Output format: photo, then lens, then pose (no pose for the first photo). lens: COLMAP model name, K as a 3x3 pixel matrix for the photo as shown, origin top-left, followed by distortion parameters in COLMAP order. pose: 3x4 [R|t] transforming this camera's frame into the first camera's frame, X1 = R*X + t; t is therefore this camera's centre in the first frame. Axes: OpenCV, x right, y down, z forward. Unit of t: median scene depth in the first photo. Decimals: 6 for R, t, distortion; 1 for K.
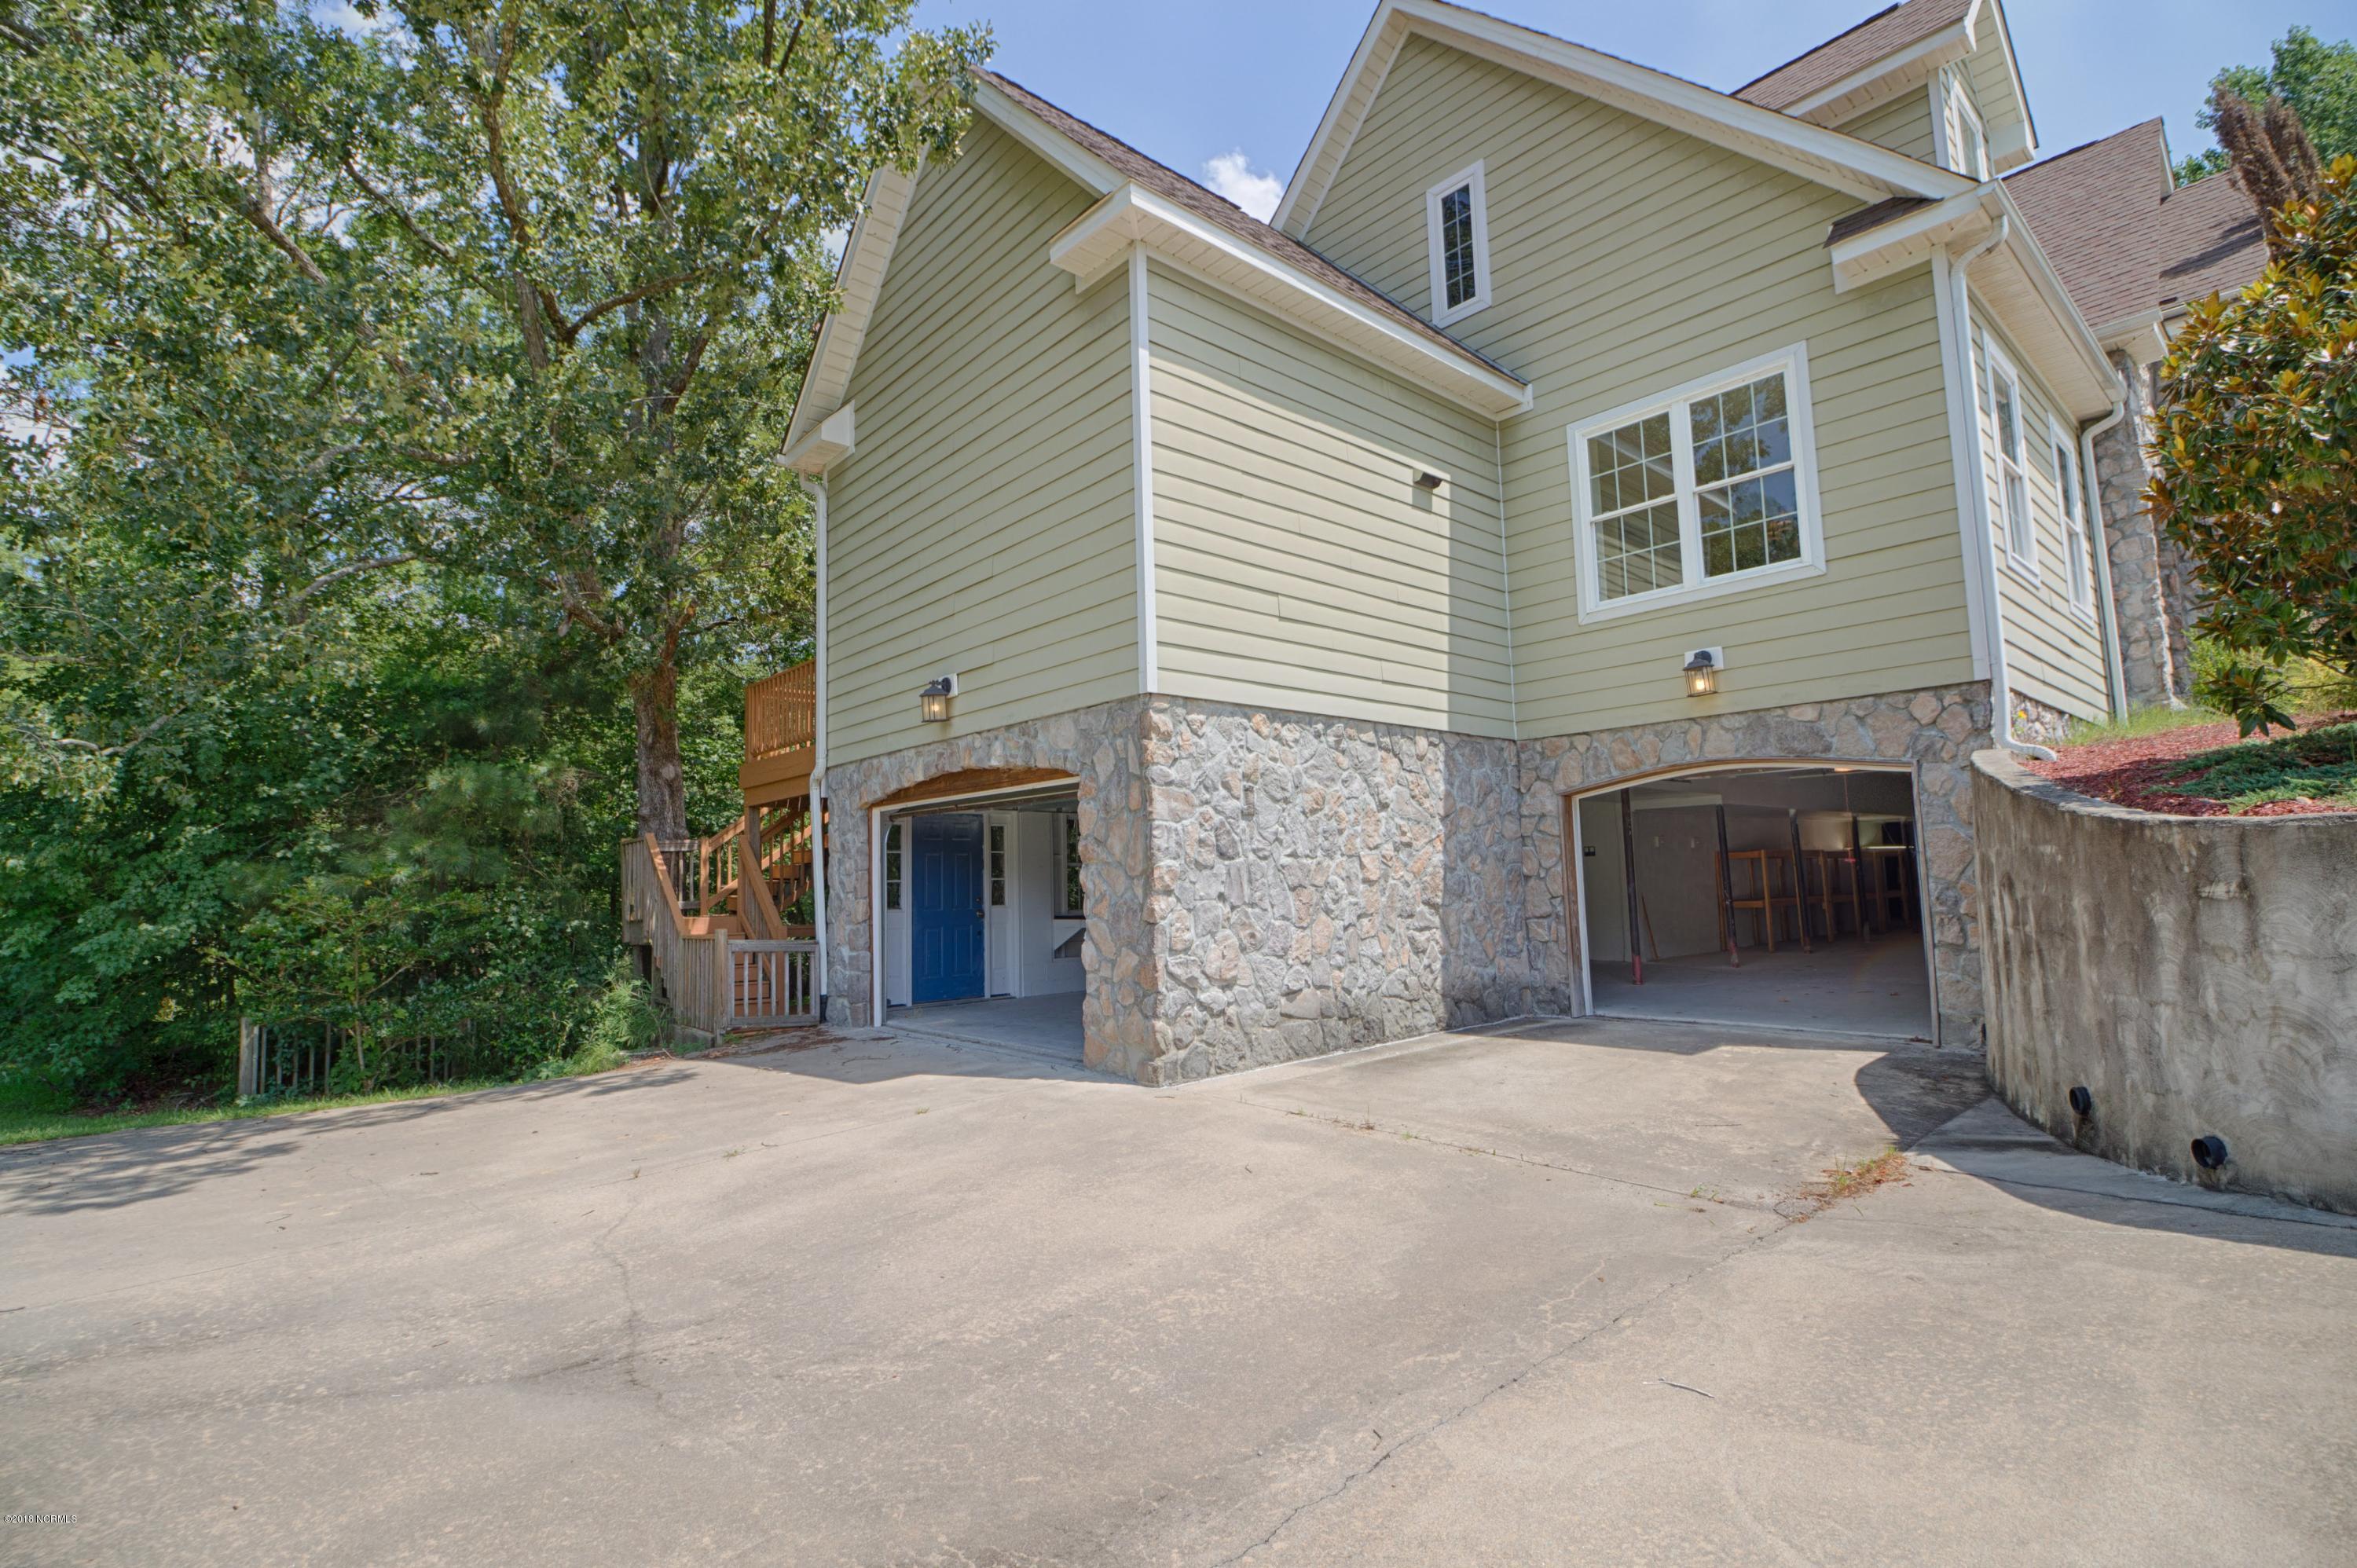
lens RADIAL K [[1090.9, 0, 1169.6], [0, 1090.9, 784.5], [0, 0, 1]] dist [-0.012252, -0.008158]
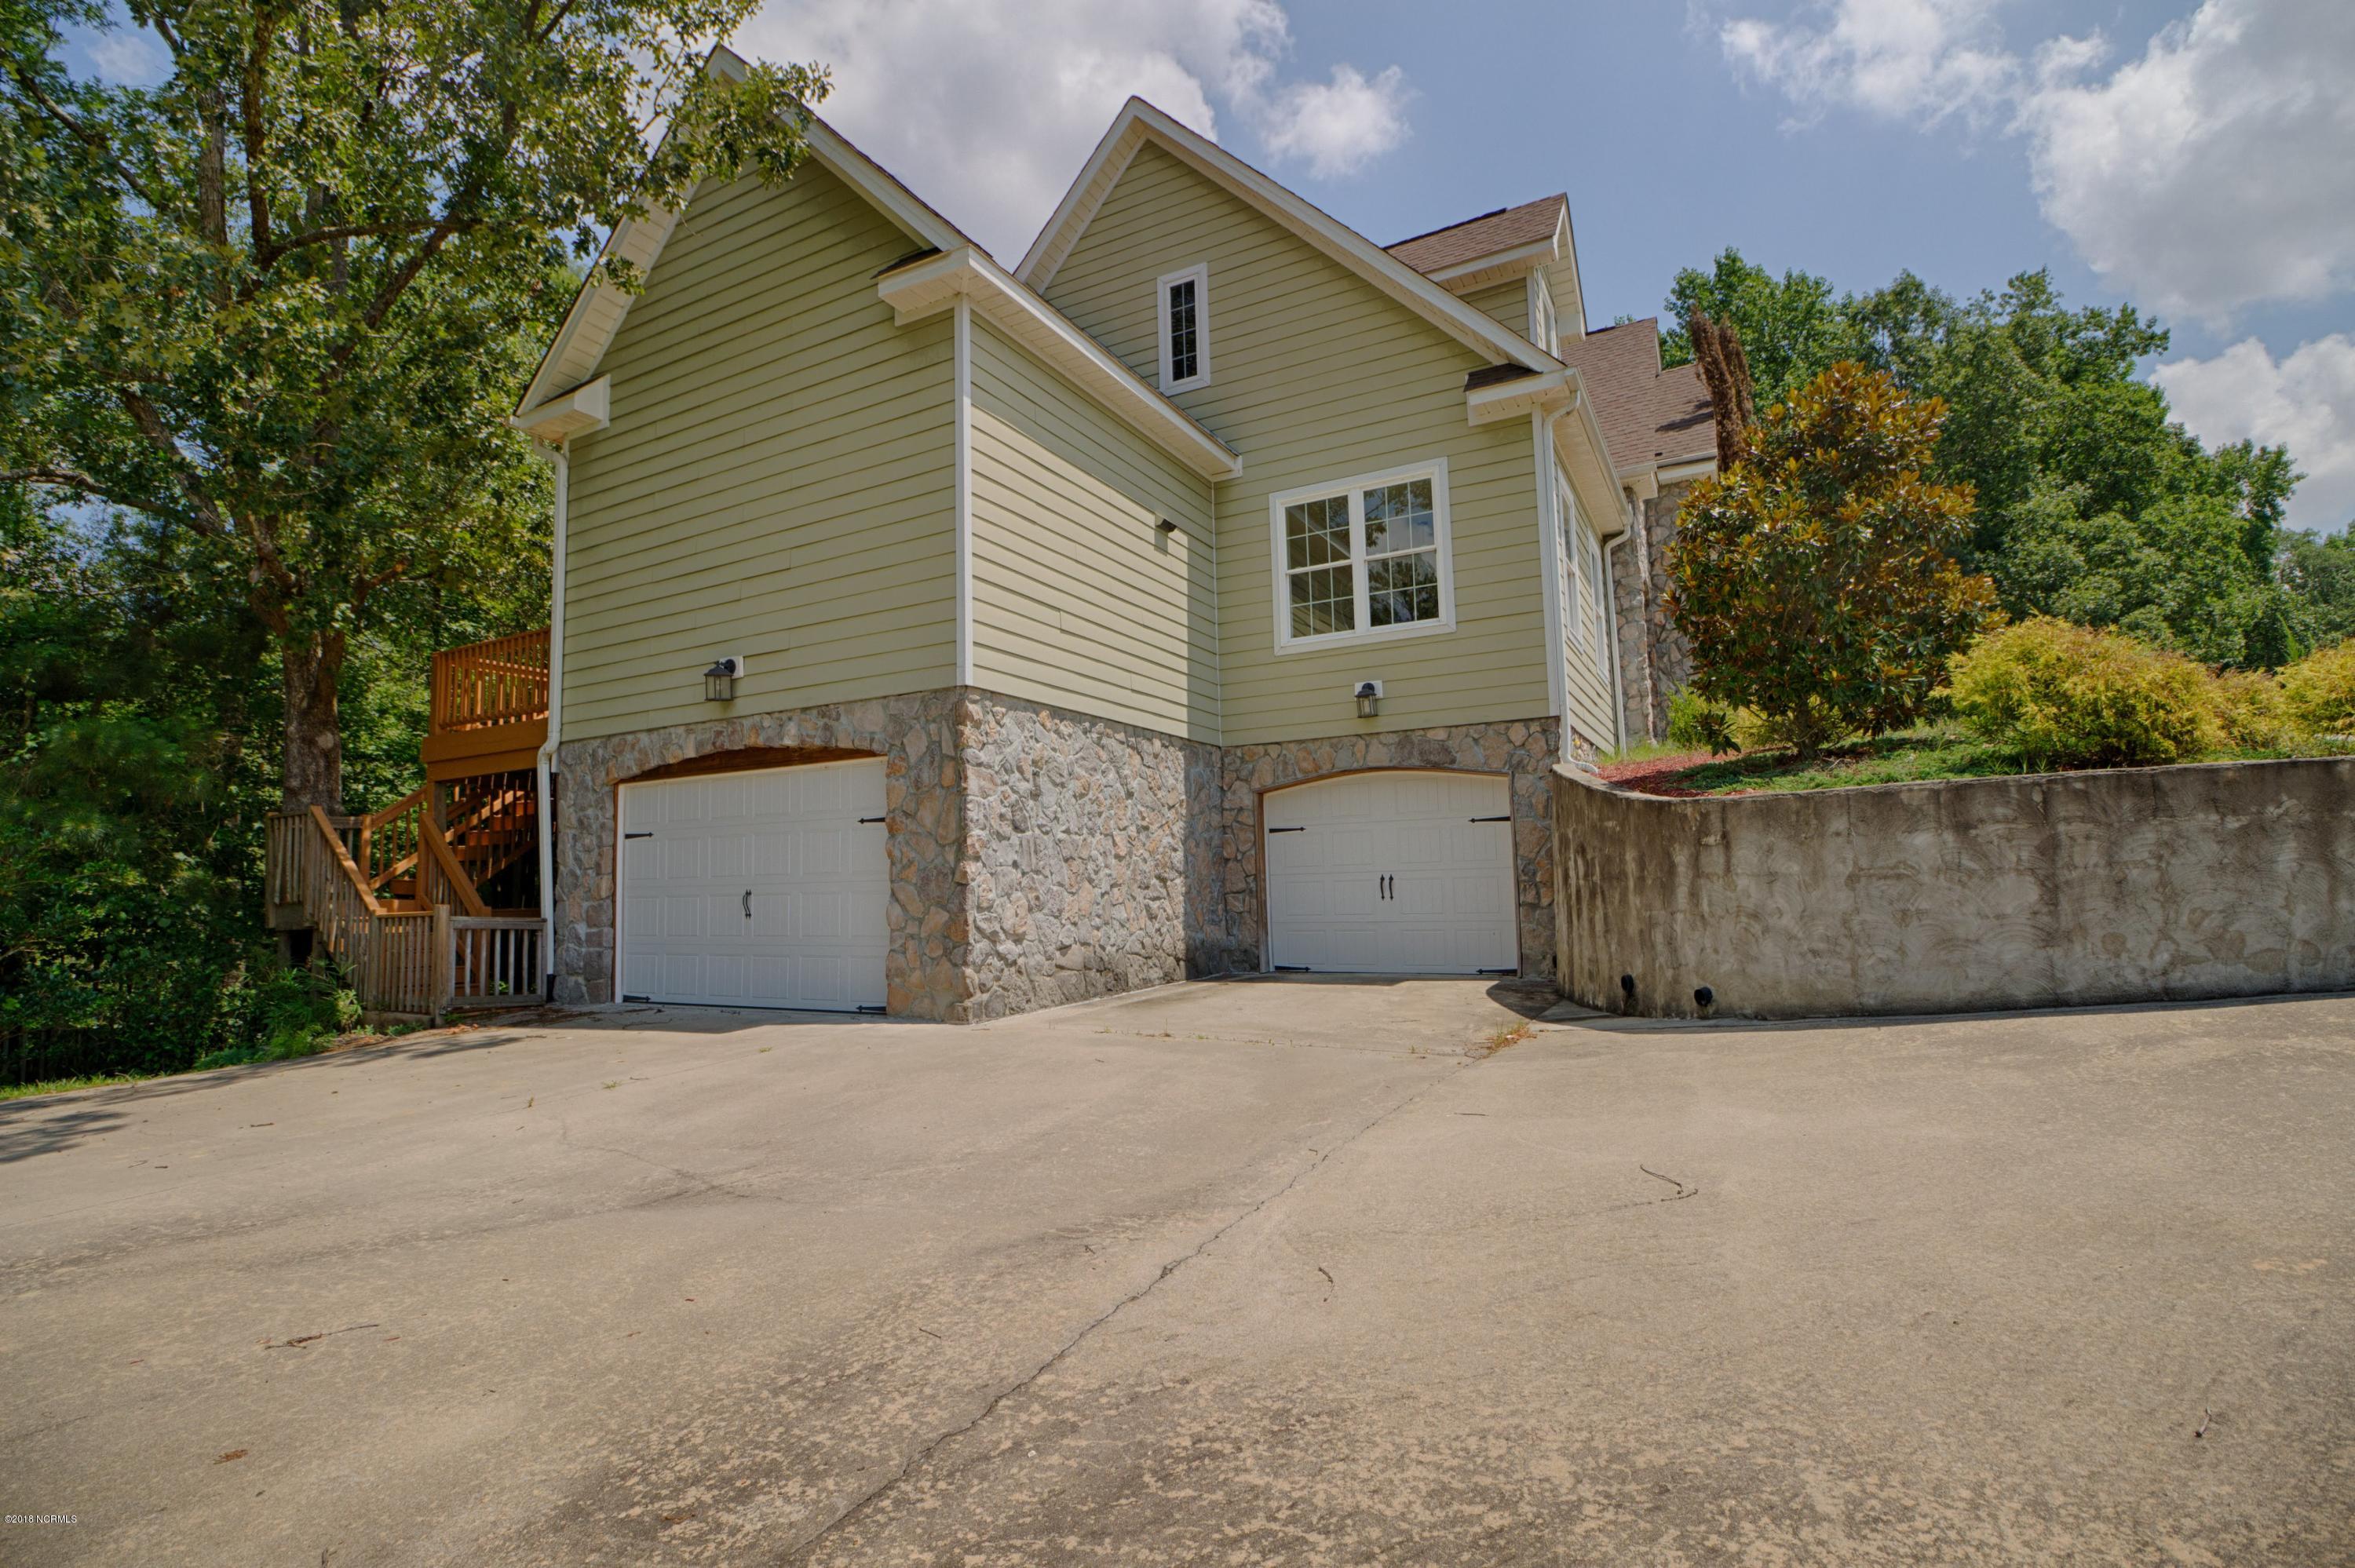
lens RADIAL K [[1089.9, 0, 1169.7], [0, 1089.9, 788.1], [0, 0, 1]] dist [-0.012252, -0.008158]
pose [[0.935670, 0.035024, 0.351133, -0.183490], [-0.031383, 0.999378, -0.016055, 0.030826], [-0.351477, 0.004003, 0.936188, -0.132712]]
